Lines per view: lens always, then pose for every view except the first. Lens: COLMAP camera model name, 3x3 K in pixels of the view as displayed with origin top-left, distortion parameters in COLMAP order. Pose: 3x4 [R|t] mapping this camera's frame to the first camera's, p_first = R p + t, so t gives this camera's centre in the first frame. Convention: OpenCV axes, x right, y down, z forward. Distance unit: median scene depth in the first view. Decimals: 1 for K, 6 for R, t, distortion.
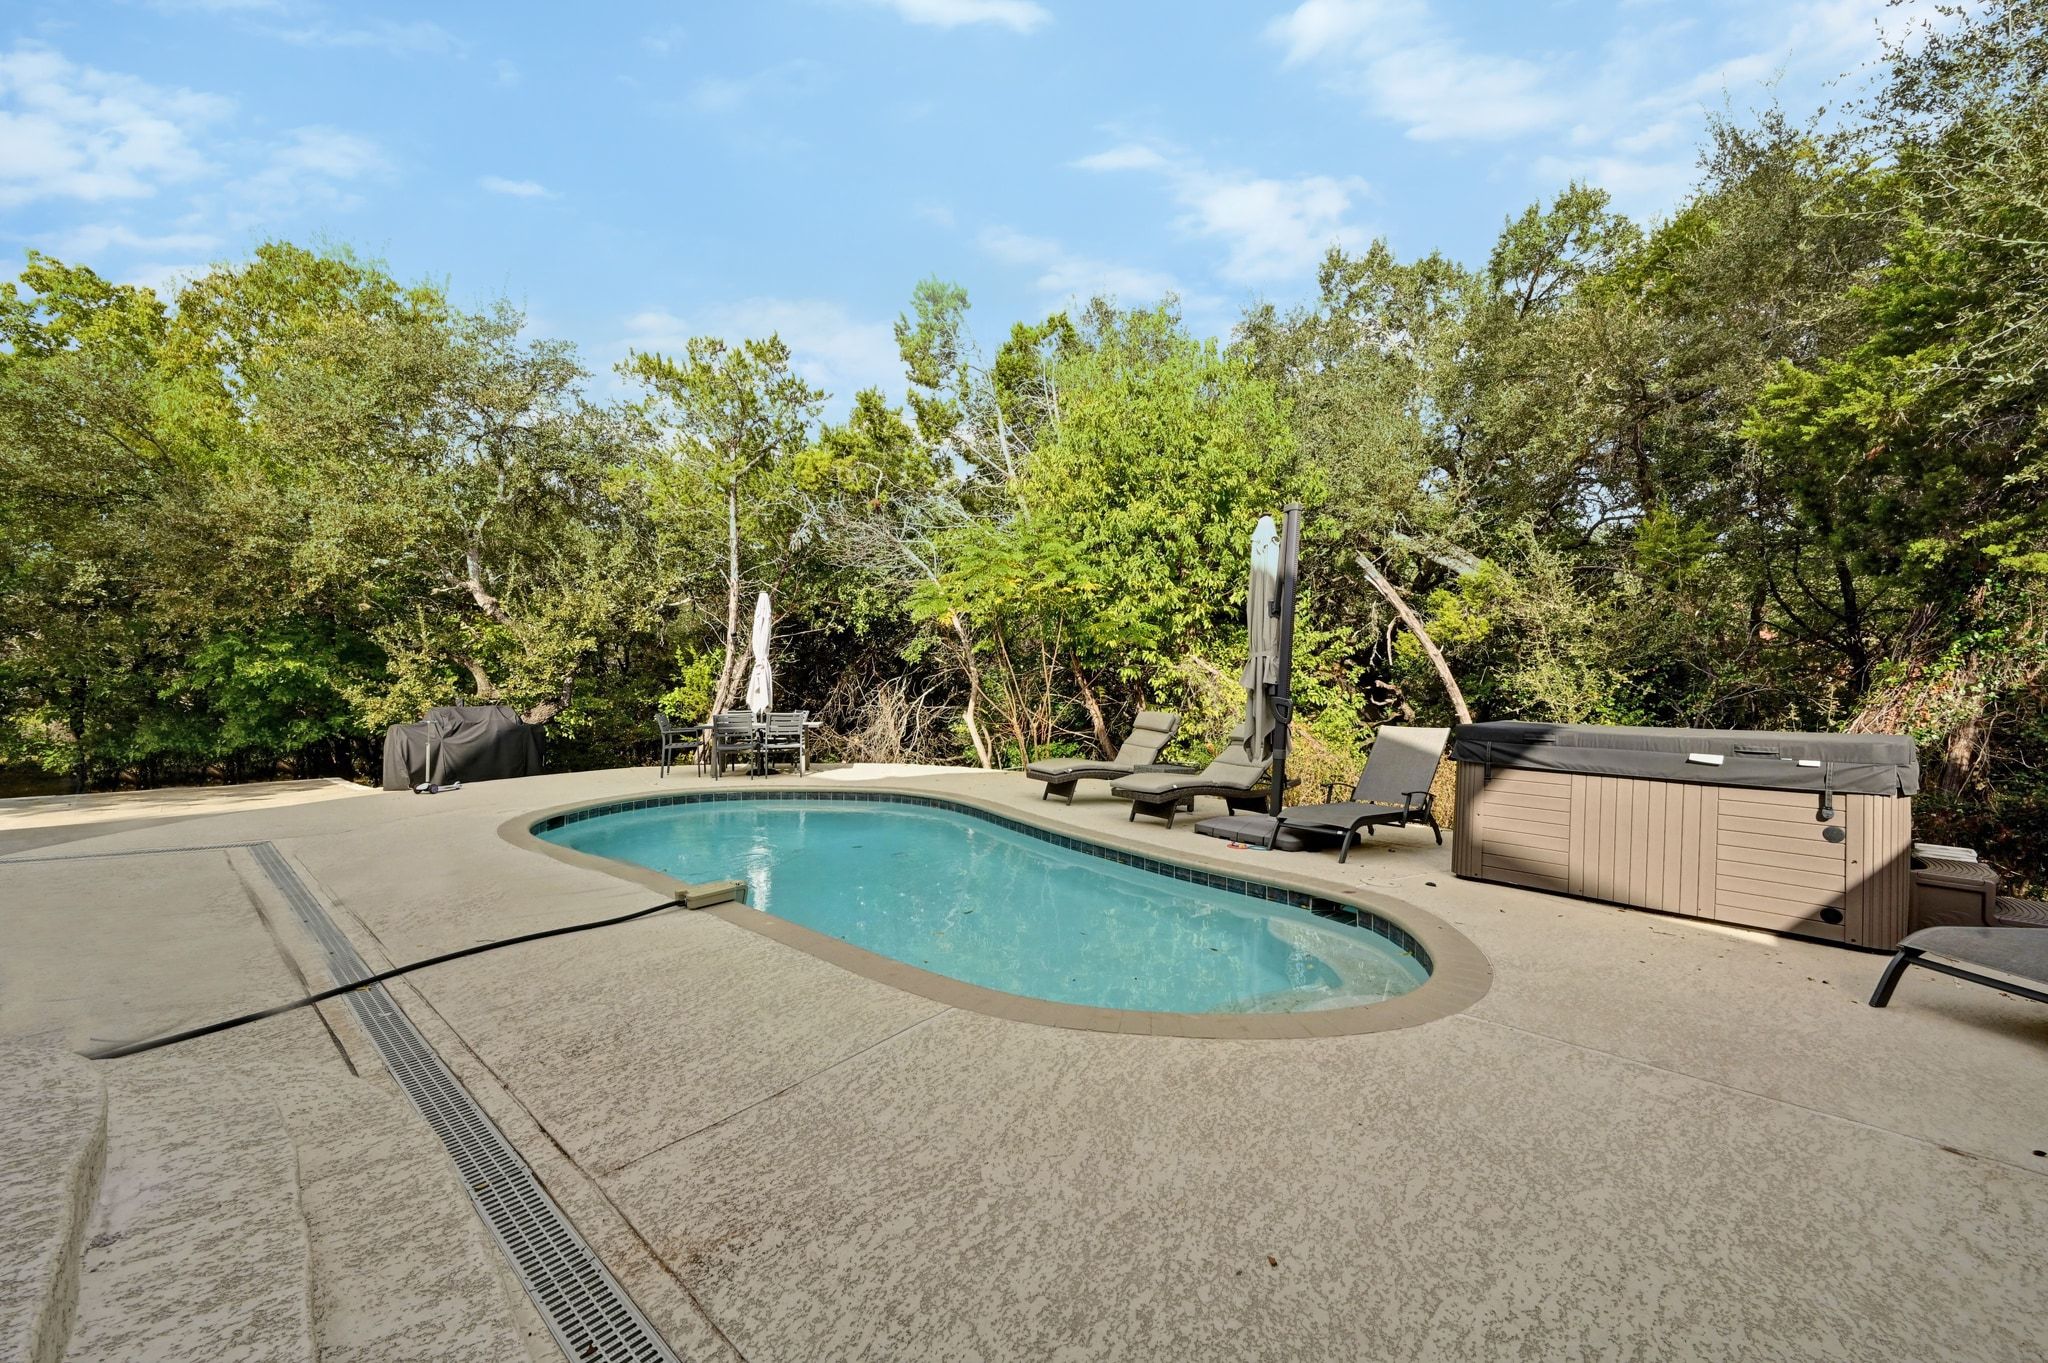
lens RADIAL K [[808.0, 0, 1014.4], [0, 808.0, 700.0], [0, 0, 1]] dist [-0.000887, -0.000253]
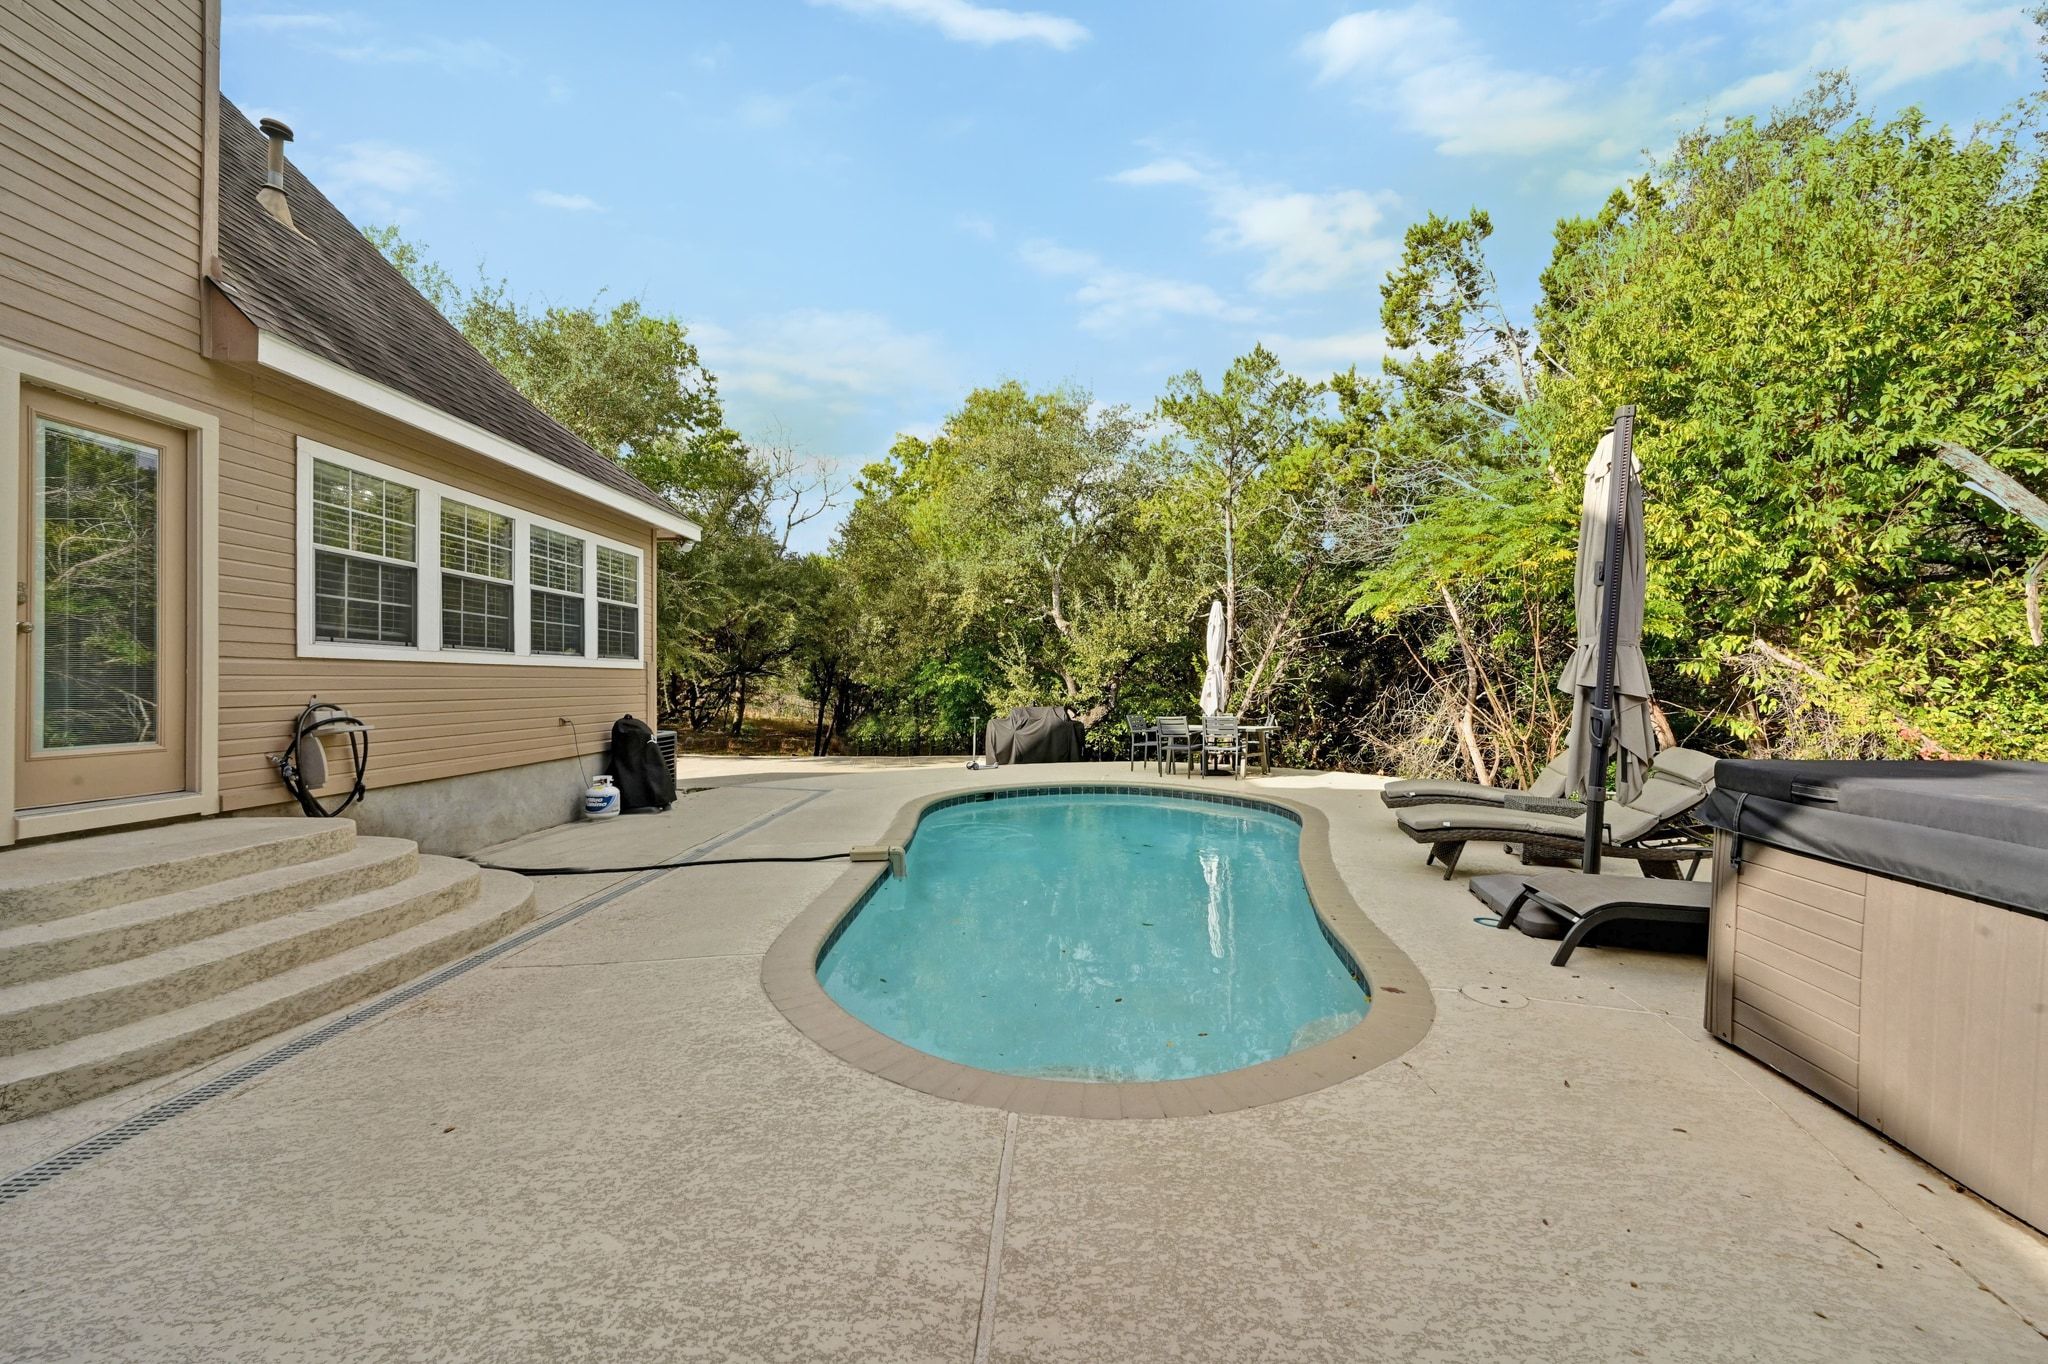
lens RADIAL K [[808.0, 0, 1032.1], [0, 808.0, 686.0], [0, 0, 1]] dist [-0.000887, -0.000253]
pose [[0.660137, -0.009492, -0.751085, 0.499274], [-0.004579, 0.999851, -0.016661, -0.006509], [0.751131, 0.014438, 0.659995, 0.210296]]
